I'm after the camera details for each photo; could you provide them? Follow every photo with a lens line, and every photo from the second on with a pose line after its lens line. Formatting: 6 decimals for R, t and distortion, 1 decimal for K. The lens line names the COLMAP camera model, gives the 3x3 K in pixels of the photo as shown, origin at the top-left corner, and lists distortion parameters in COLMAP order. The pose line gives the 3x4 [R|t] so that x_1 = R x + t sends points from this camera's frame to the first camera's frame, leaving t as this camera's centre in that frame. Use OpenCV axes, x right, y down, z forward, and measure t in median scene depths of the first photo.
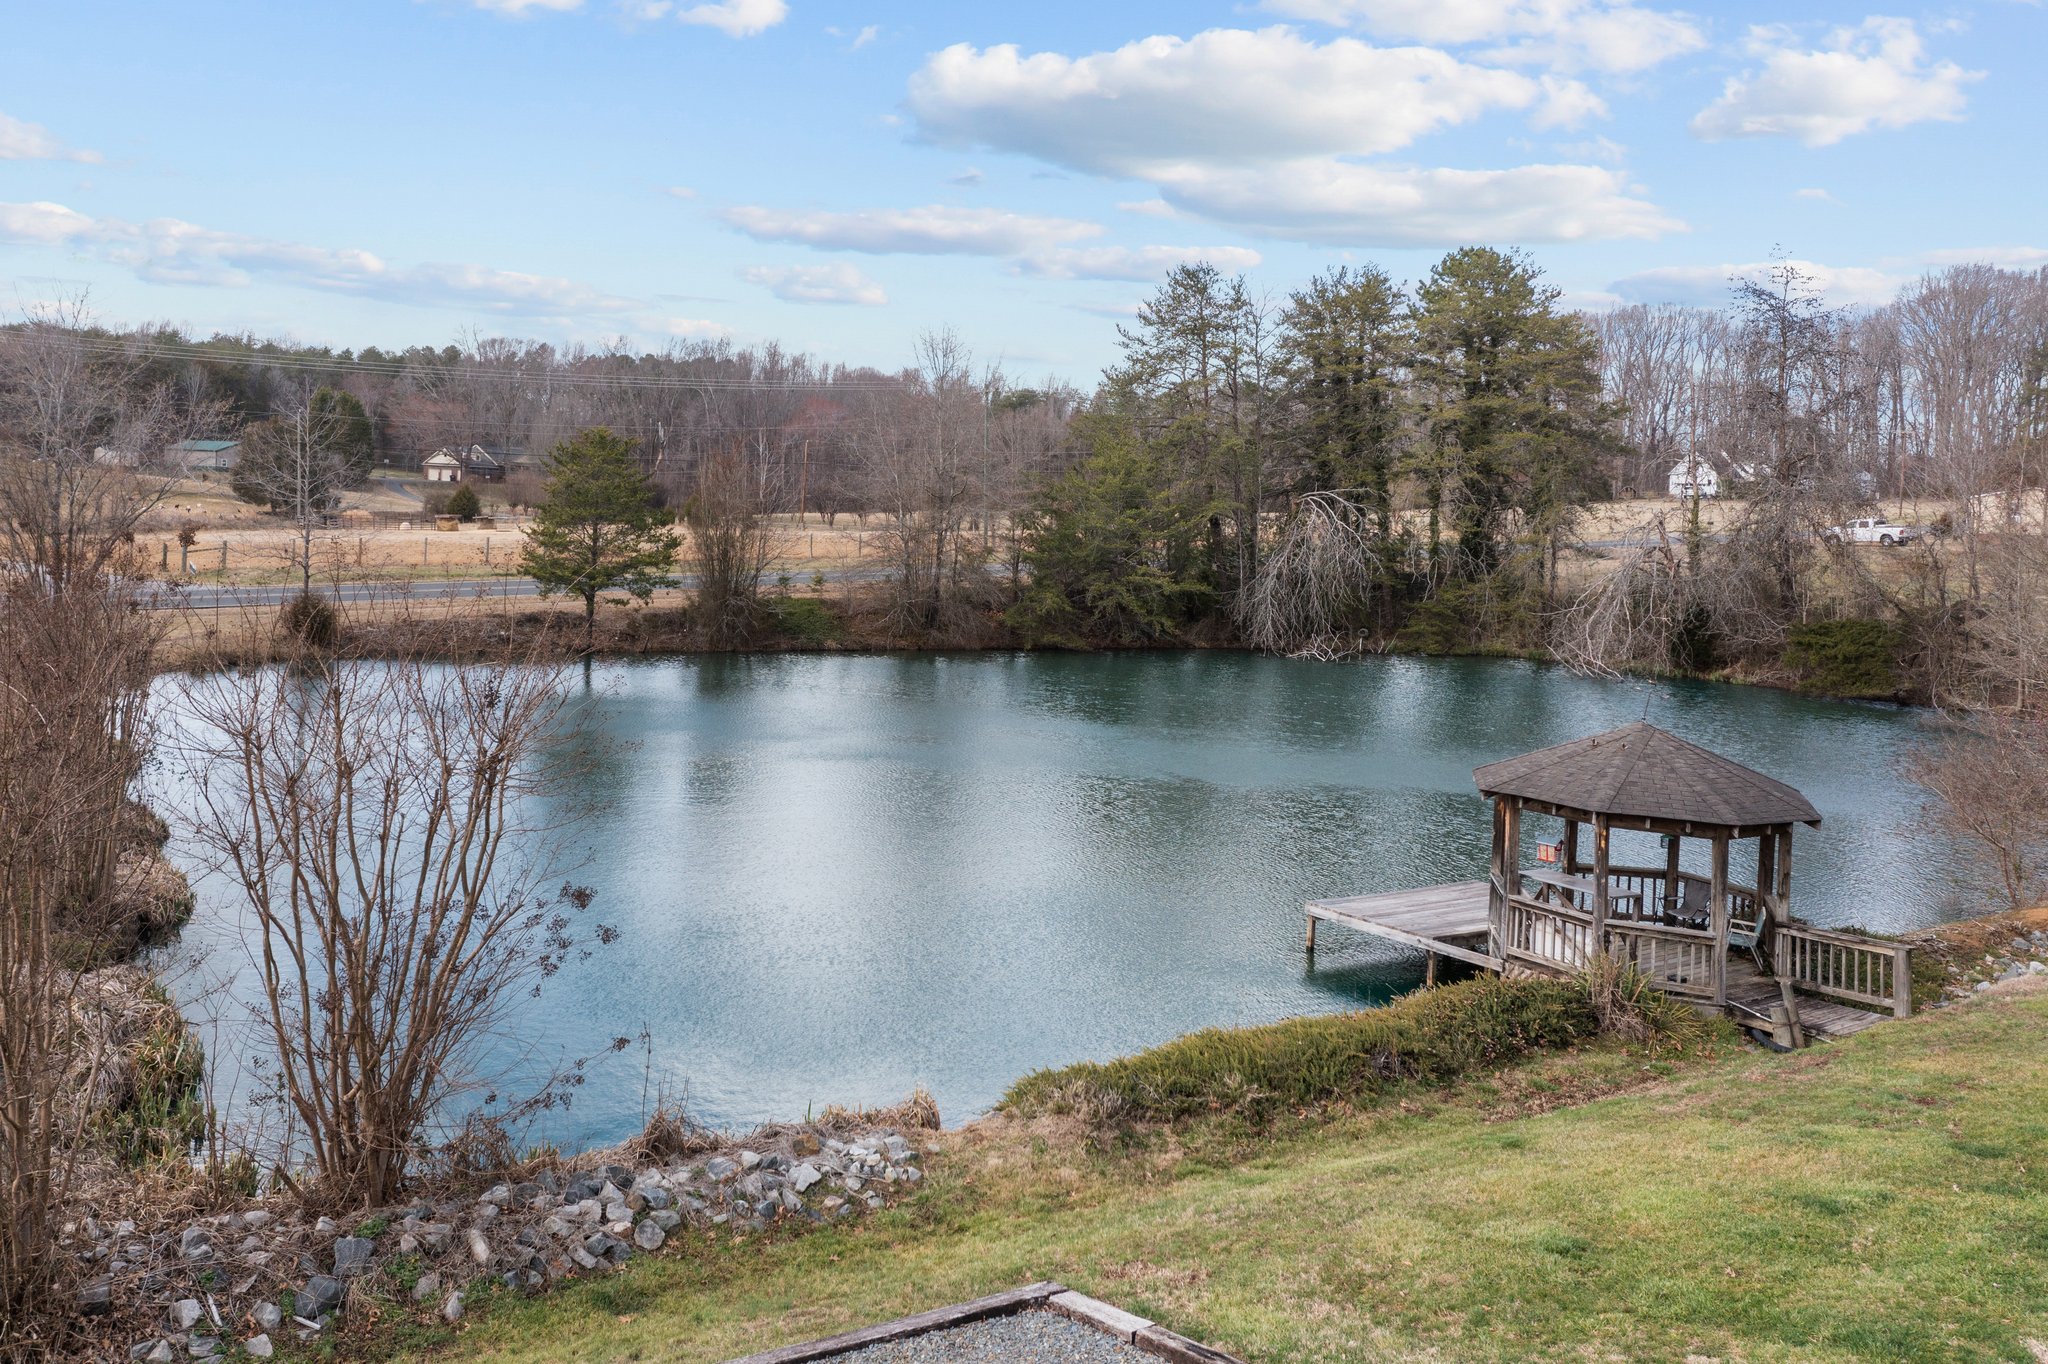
lens RADIAL K [[1642.5, 0, 1019.6], [0, 1642.5, 634.5], [0, 0, 1]] dist [0.001402, -0.000693]
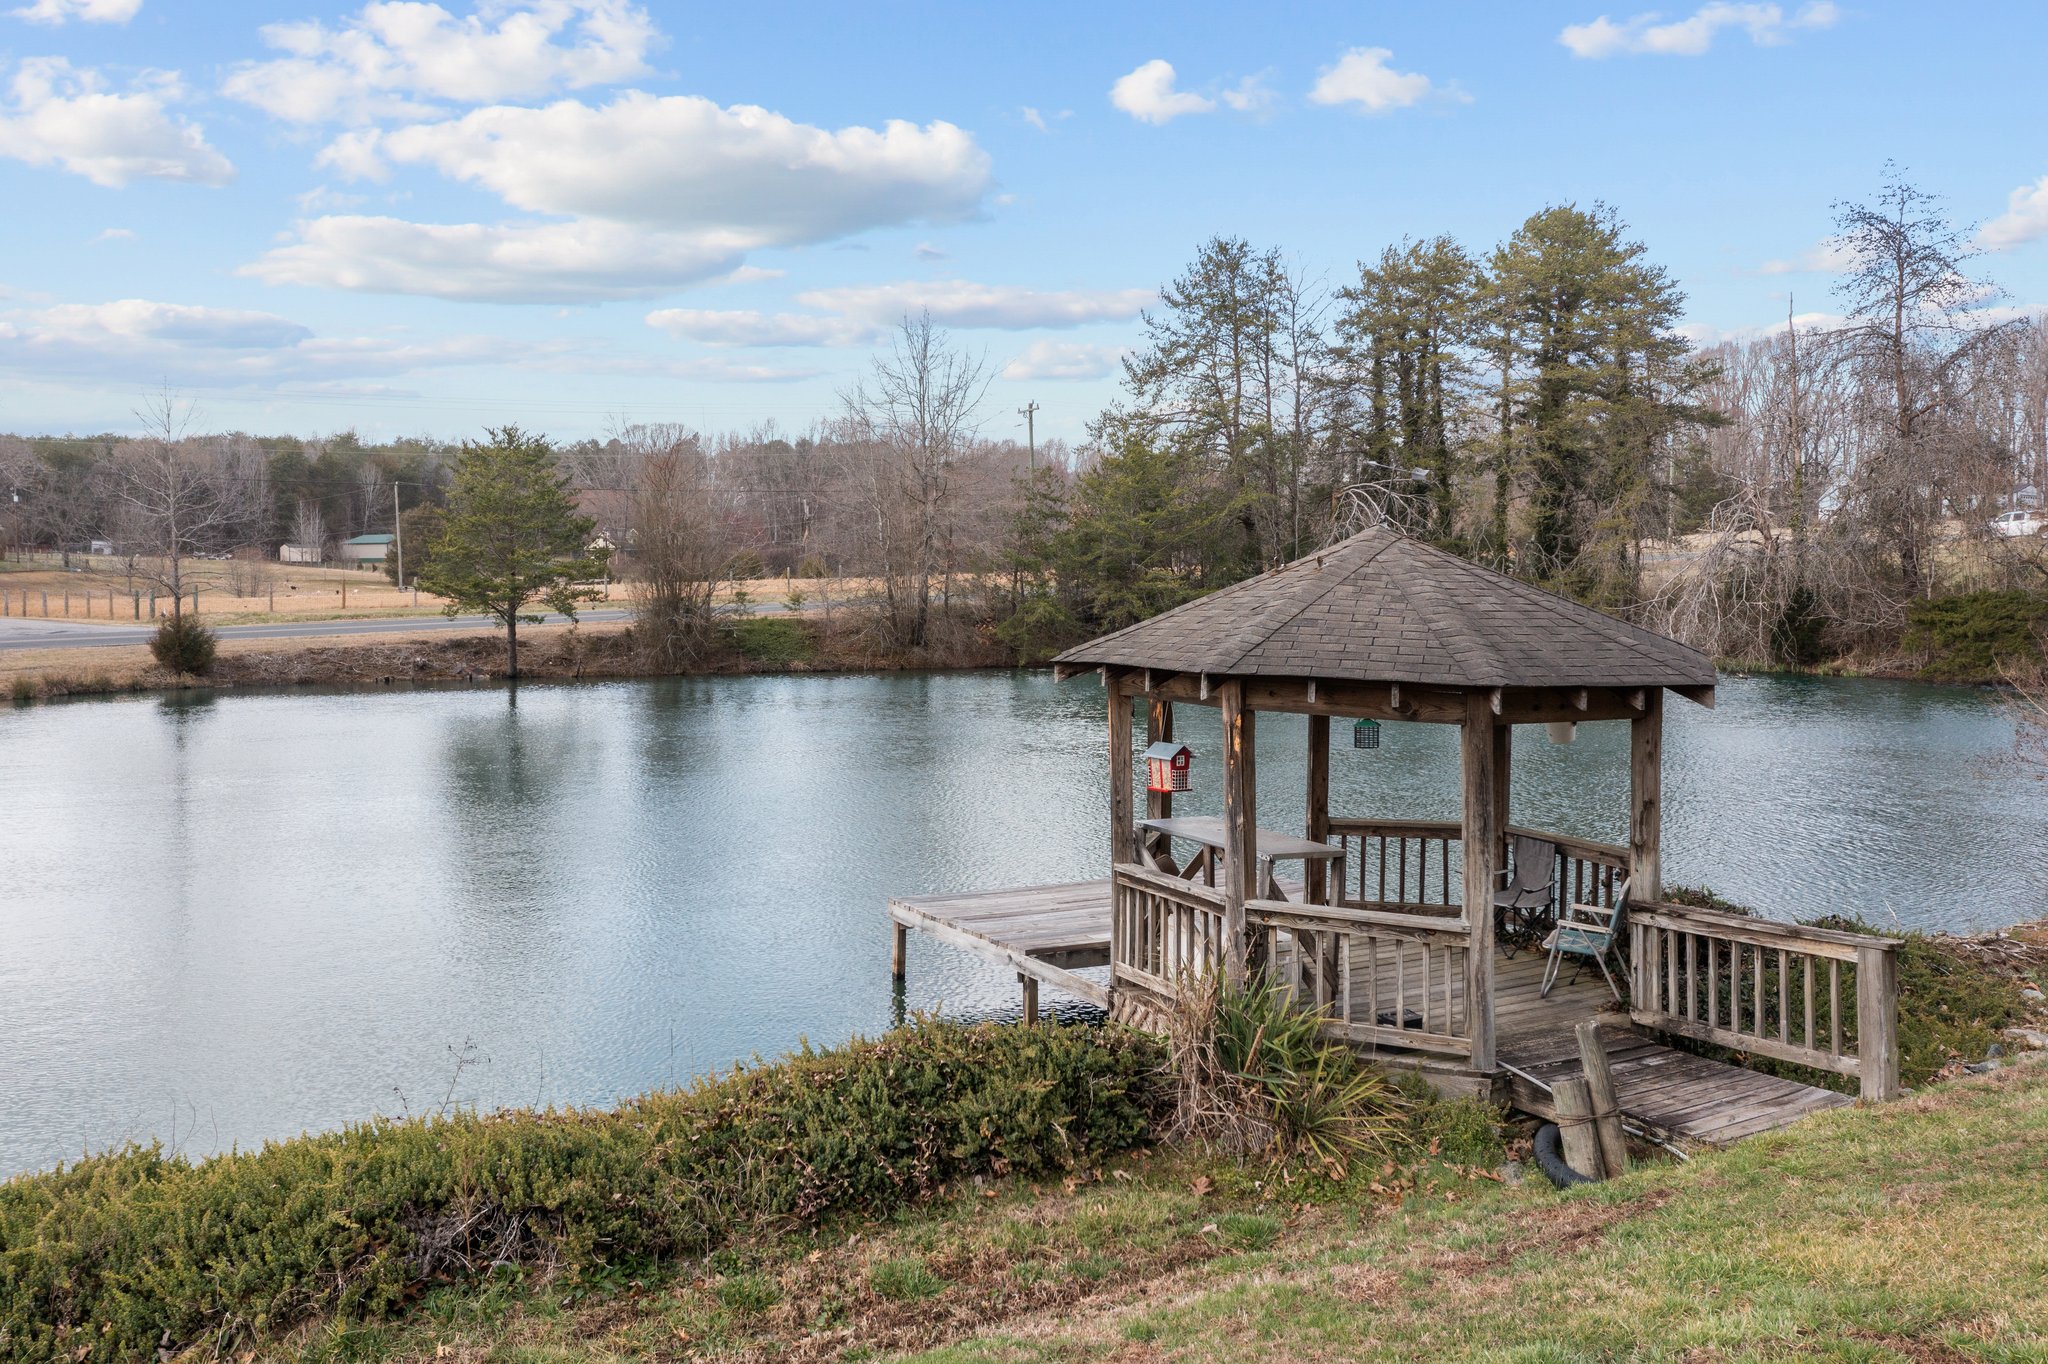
lens RADIAL K [[1574.1, 0, 1014.4], [0, 1574.1, 748.8], [0, 0, 1]] dist [-0.004248, -0.001849]
pose [[0.994122, -0.030744, -0.103813, 0.093763], [0.033919, 0.999005, 0.028952, 0.031365], [0.102820, -0.032303, 0.994175, 0.147656]]
